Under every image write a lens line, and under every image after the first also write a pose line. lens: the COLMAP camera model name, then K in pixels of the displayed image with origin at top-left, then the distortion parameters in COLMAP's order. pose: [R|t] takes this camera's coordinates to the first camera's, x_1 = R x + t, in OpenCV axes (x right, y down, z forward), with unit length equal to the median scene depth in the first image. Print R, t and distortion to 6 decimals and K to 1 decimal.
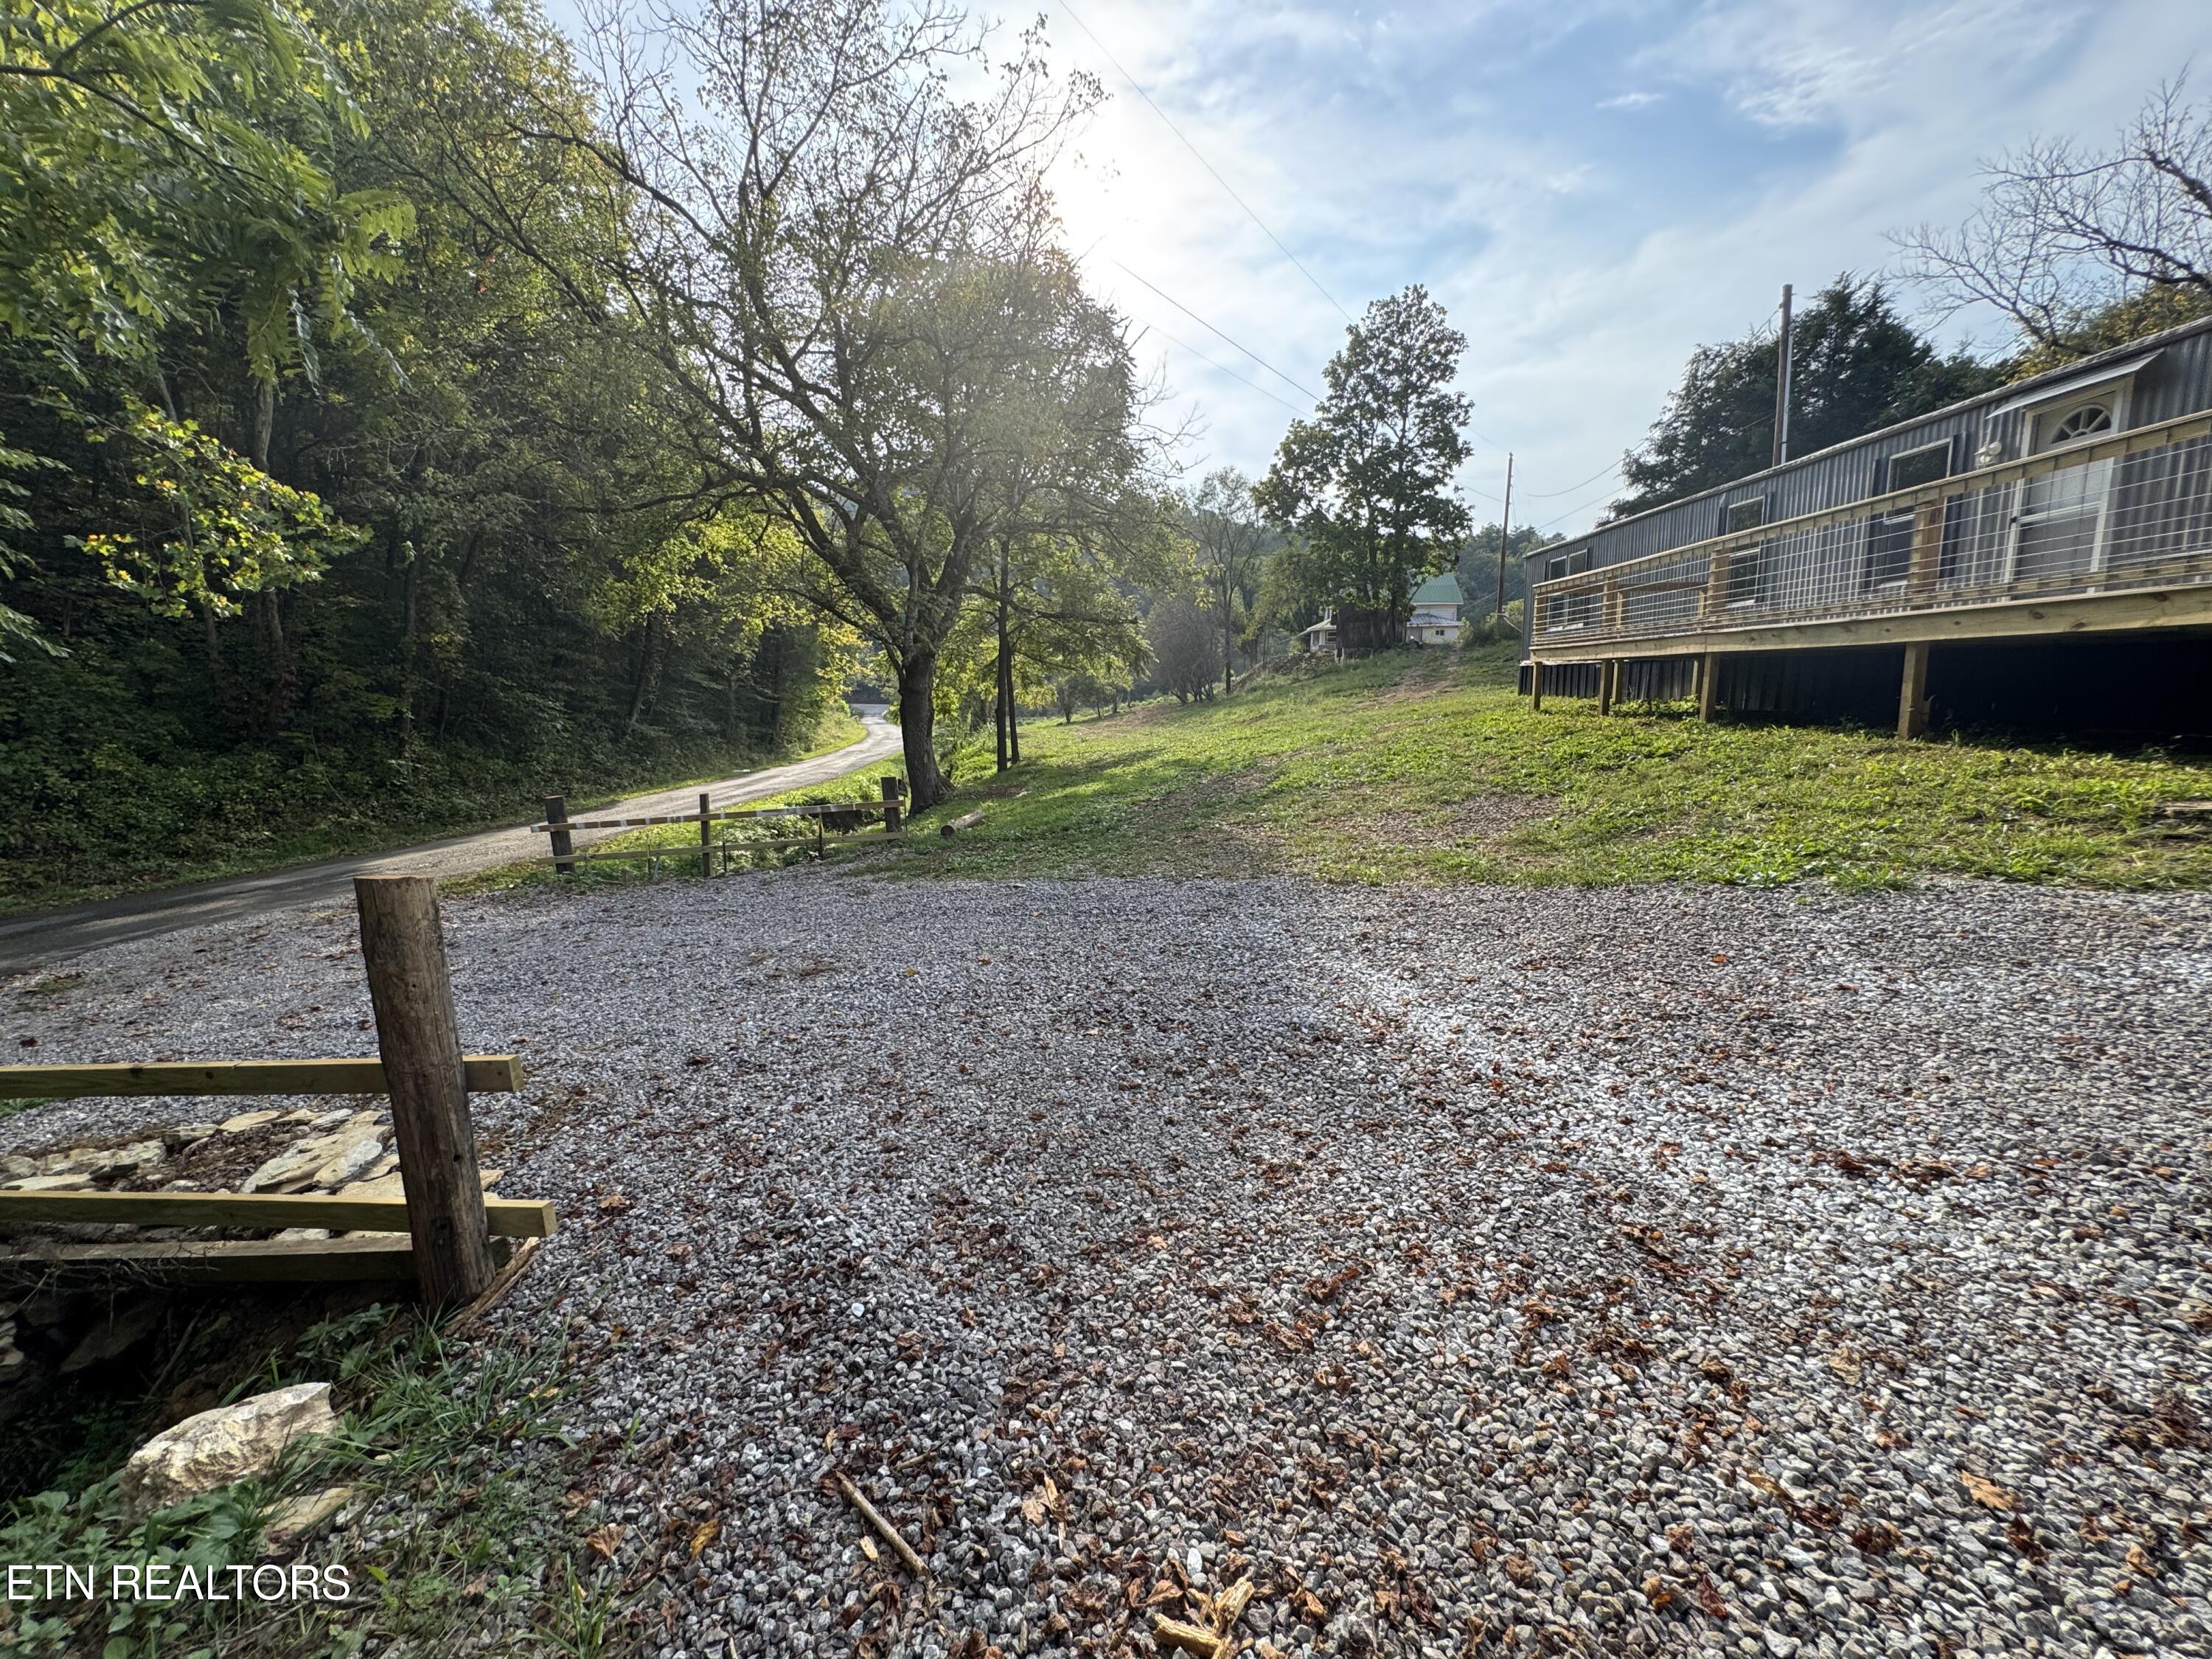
lens RADIAL K [[888.5, 0, 1102.5], [0, 888.5, 834.3], [0, 0, 1]] dist [0.000743, 0.000029]
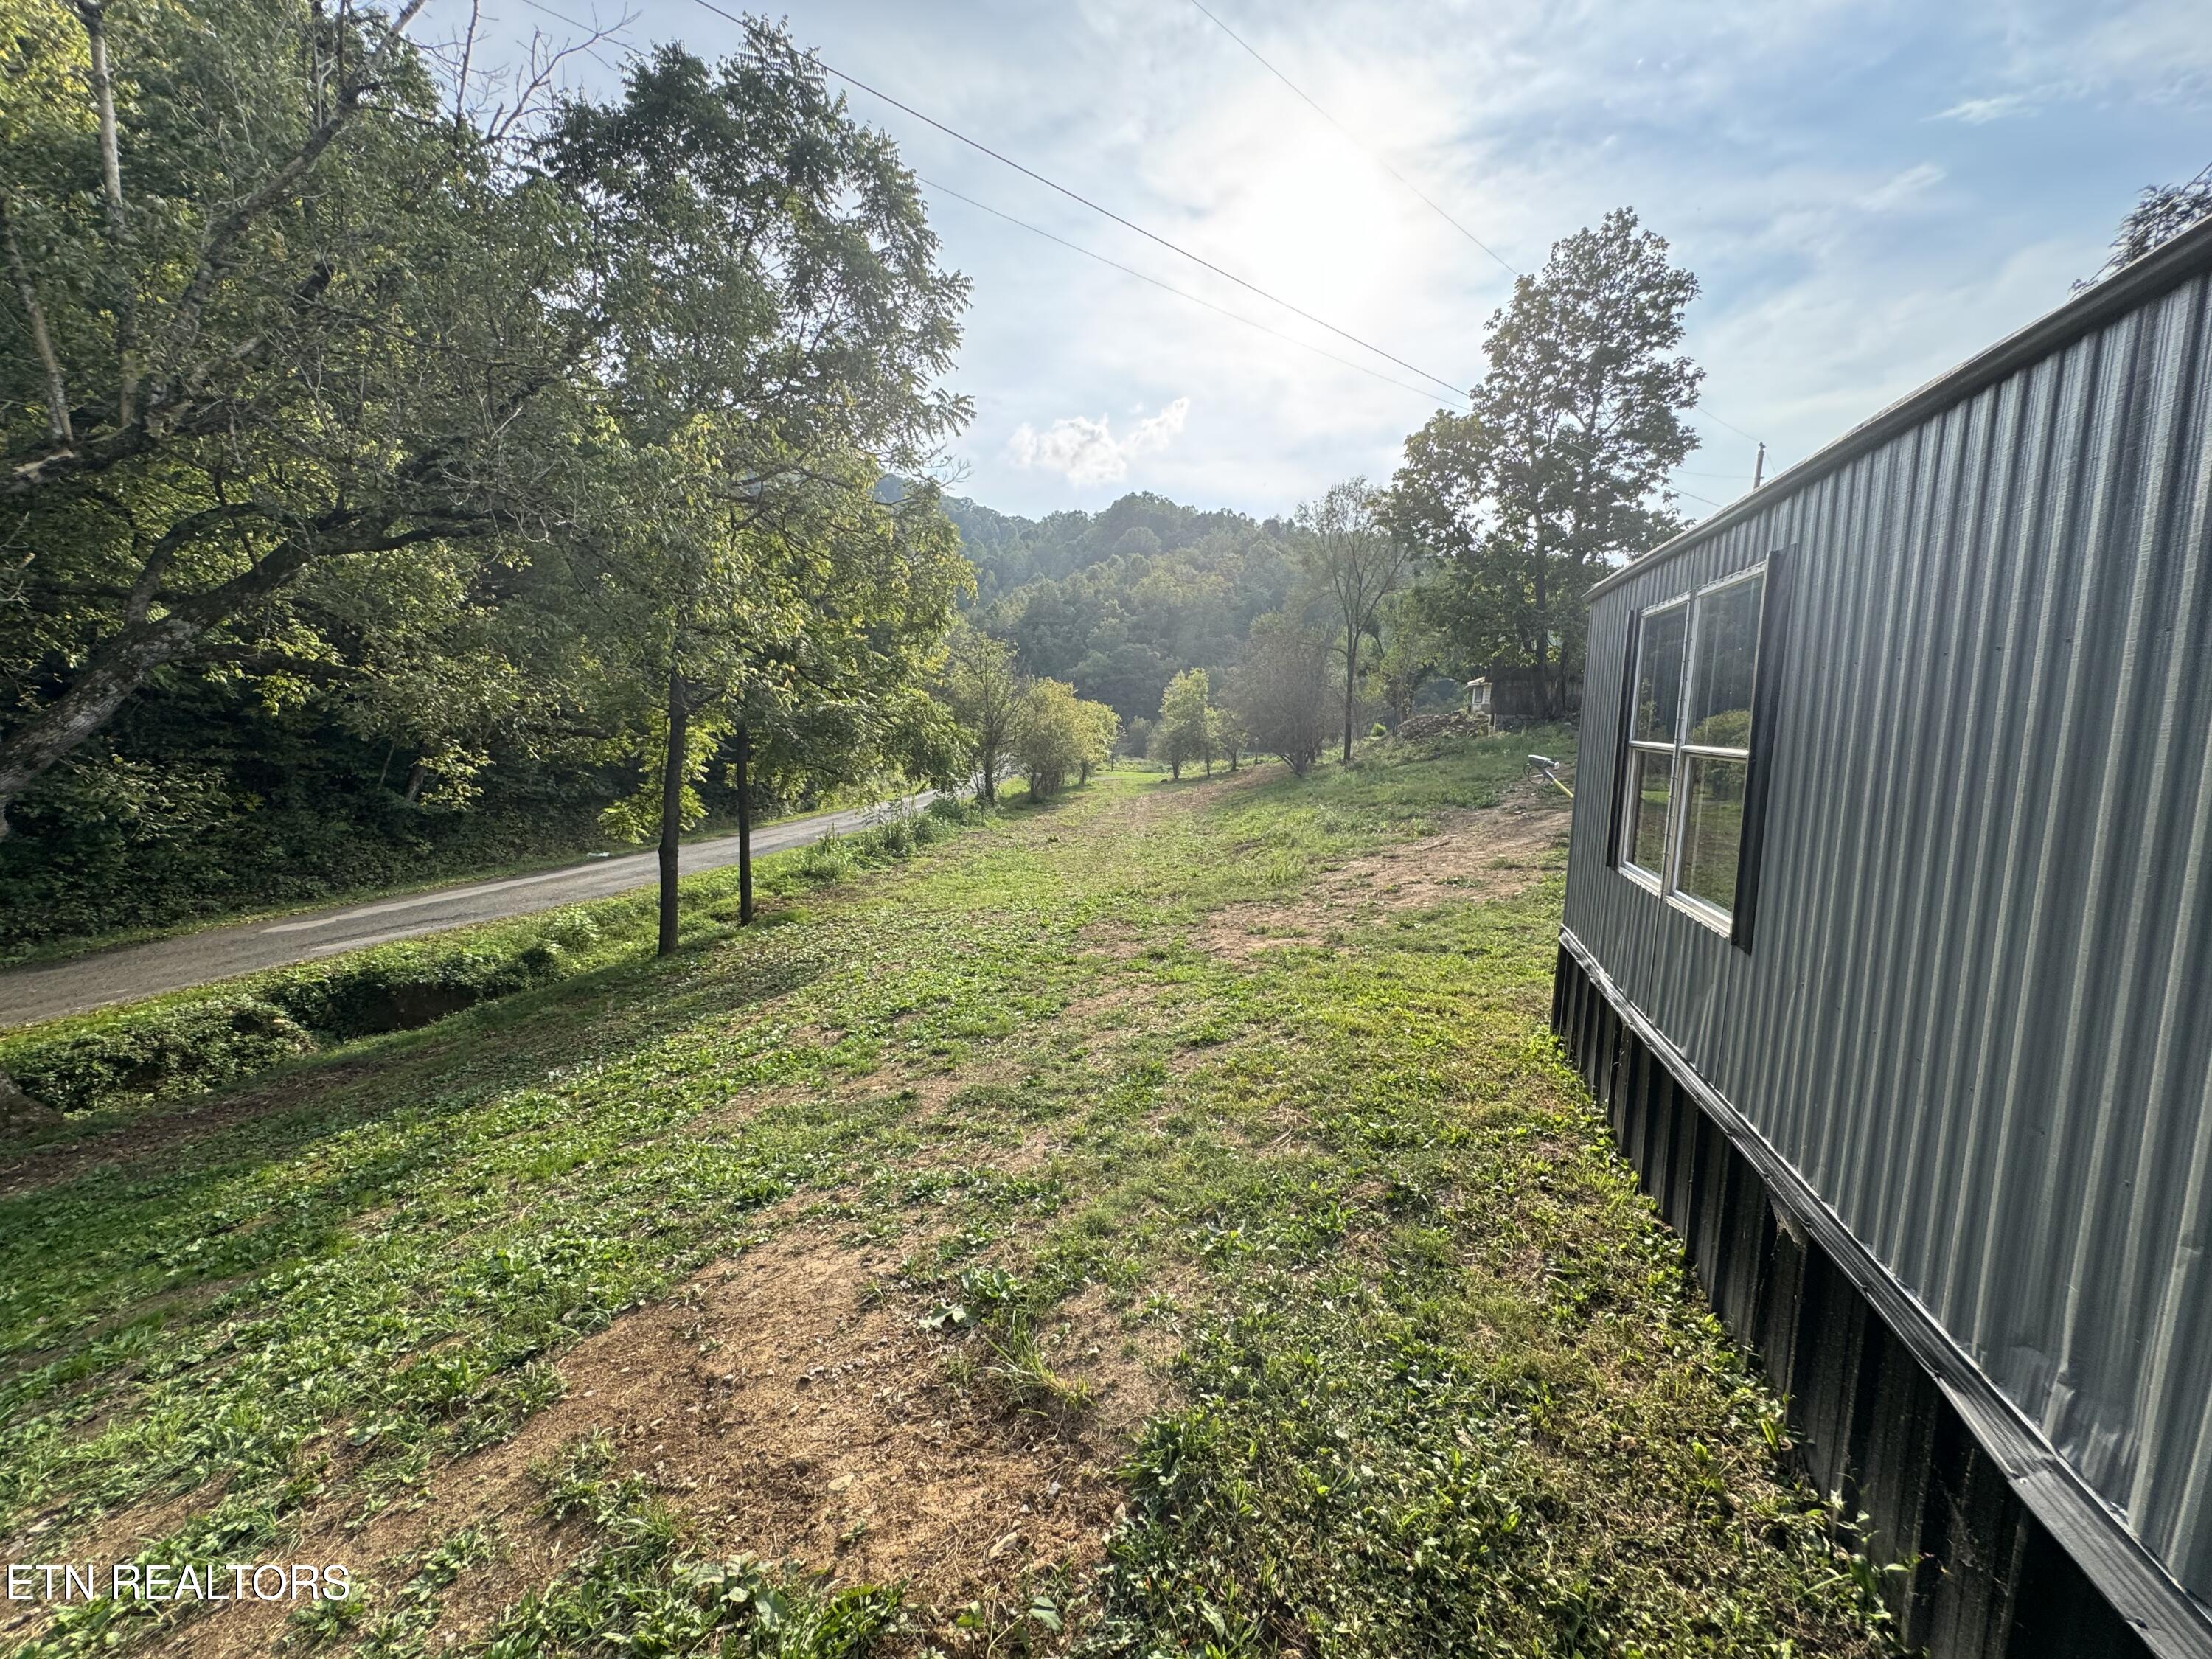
lens RADIAL K [[888.5, 0, 1109.0], [0, 888.5, 824.2], [0, 0, 1]] dist [0.000743, 0.000029]
pose [[0.972469, 0.073917, -0.221001, 0.145182], [-0.083897, 0.995820, -0.036105, -0.075476], [0.217408, 0.053652, 0.974605, 0.247756]]
